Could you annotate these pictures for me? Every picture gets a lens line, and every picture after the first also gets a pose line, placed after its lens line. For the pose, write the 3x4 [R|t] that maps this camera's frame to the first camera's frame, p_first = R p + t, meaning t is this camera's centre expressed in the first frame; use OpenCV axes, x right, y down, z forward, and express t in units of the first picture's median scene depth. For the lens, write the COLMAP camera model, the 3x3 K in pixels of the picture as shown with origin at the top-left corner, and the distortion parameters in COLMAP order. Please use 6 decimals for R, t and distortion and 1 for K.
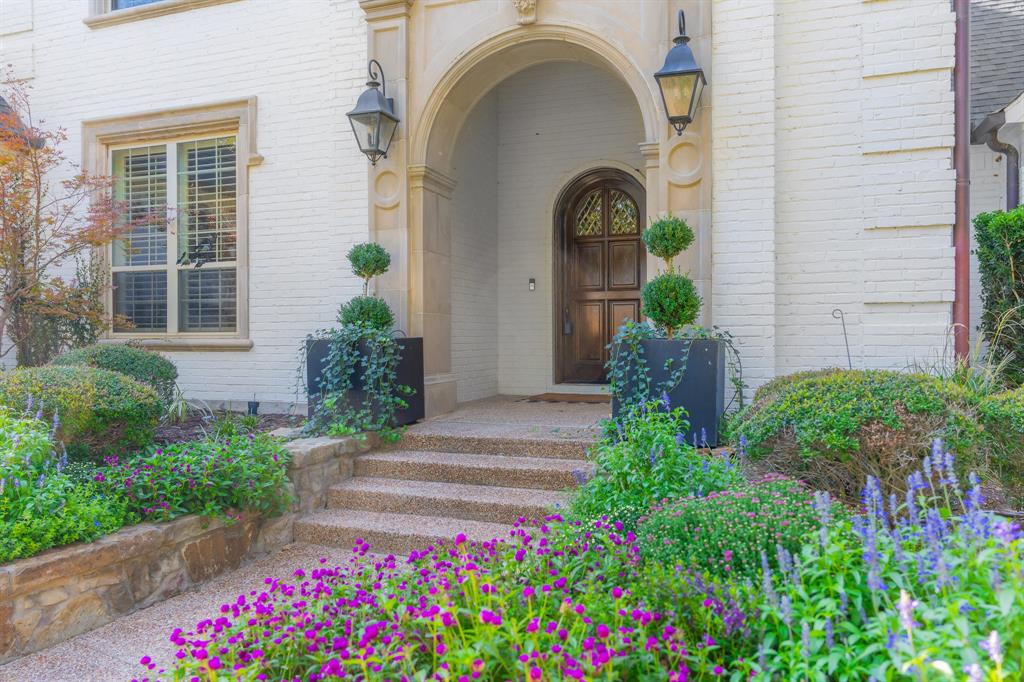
lens RADIAL K [[704.0, 0, 528.3], [0, 704.0, 315.9], [0, 0, 1]] dist [-0.003881, 0.000854]
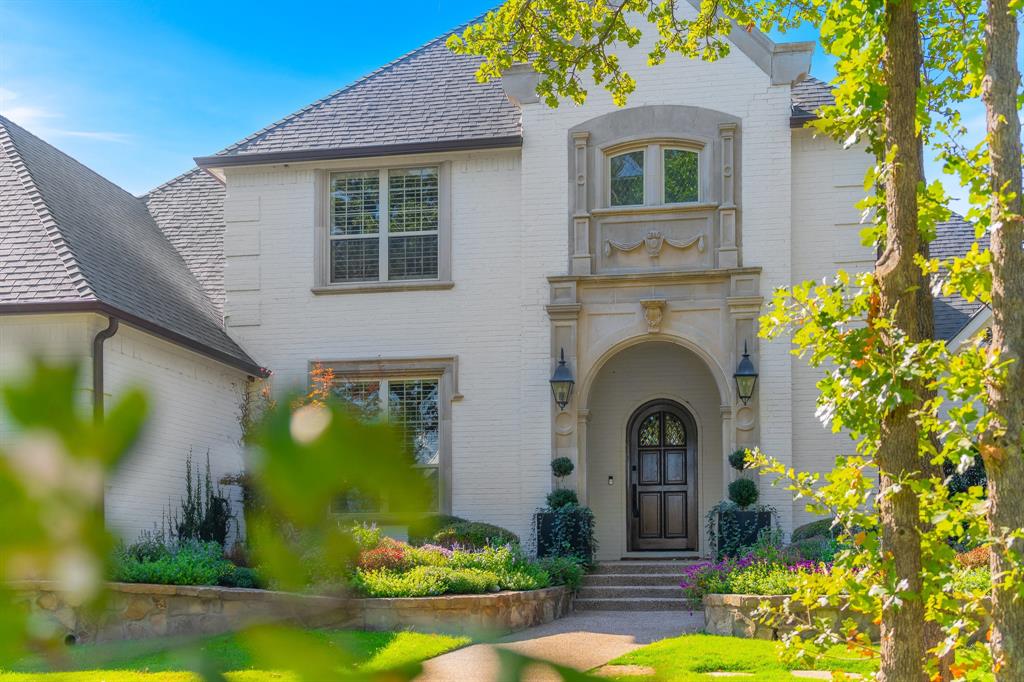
lens RADIAL K [[1143.7, 0, 495.6], [0, 1143.7, 457.6], [0, 0, 1]] dist [-0.024707, 0.000000]
pose [[0.987498, 0.012939, 0.157098, -0.782029], [-0.004500, 0.998533, -0.053952, 0.045350], [-0.157566, 0.052571, 0.986108, -1.617609]]
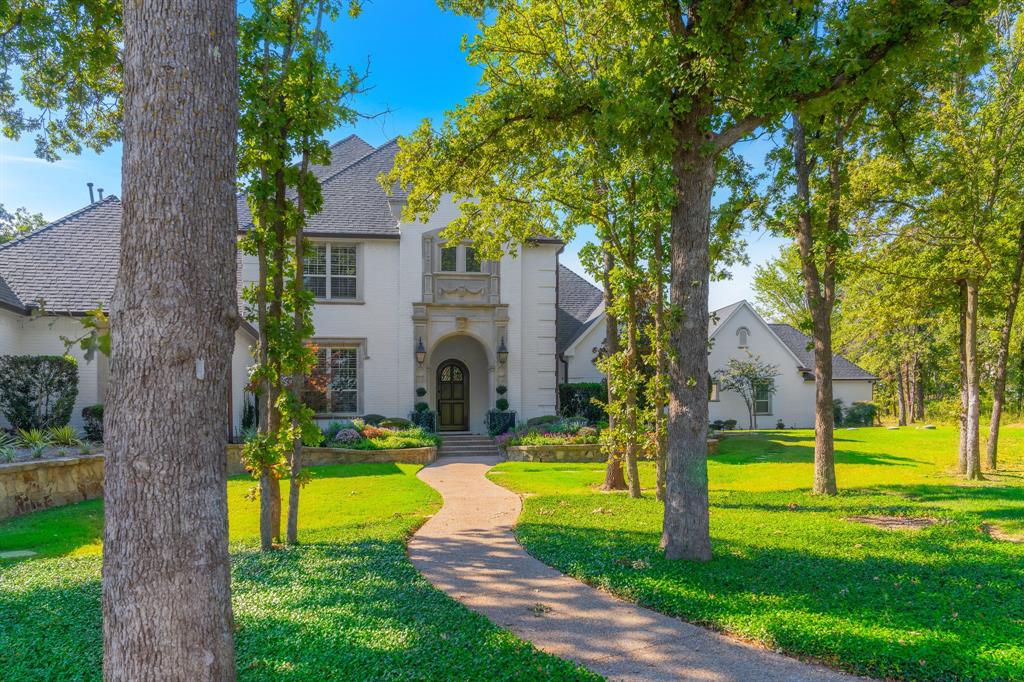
lens RADIAL K [[776.7, 0, 510.3], [0, 776.7, 346.6], [0, 0, 1]] dist [-0.063596, 0.002854]
pose [[0.861360, 0.046692, 0.505844, -1.796318], [-0.001352, 0.995974, -0.089632, 0.044787], [-0.507992, 0.076521, 0.857956, -2.597255]]
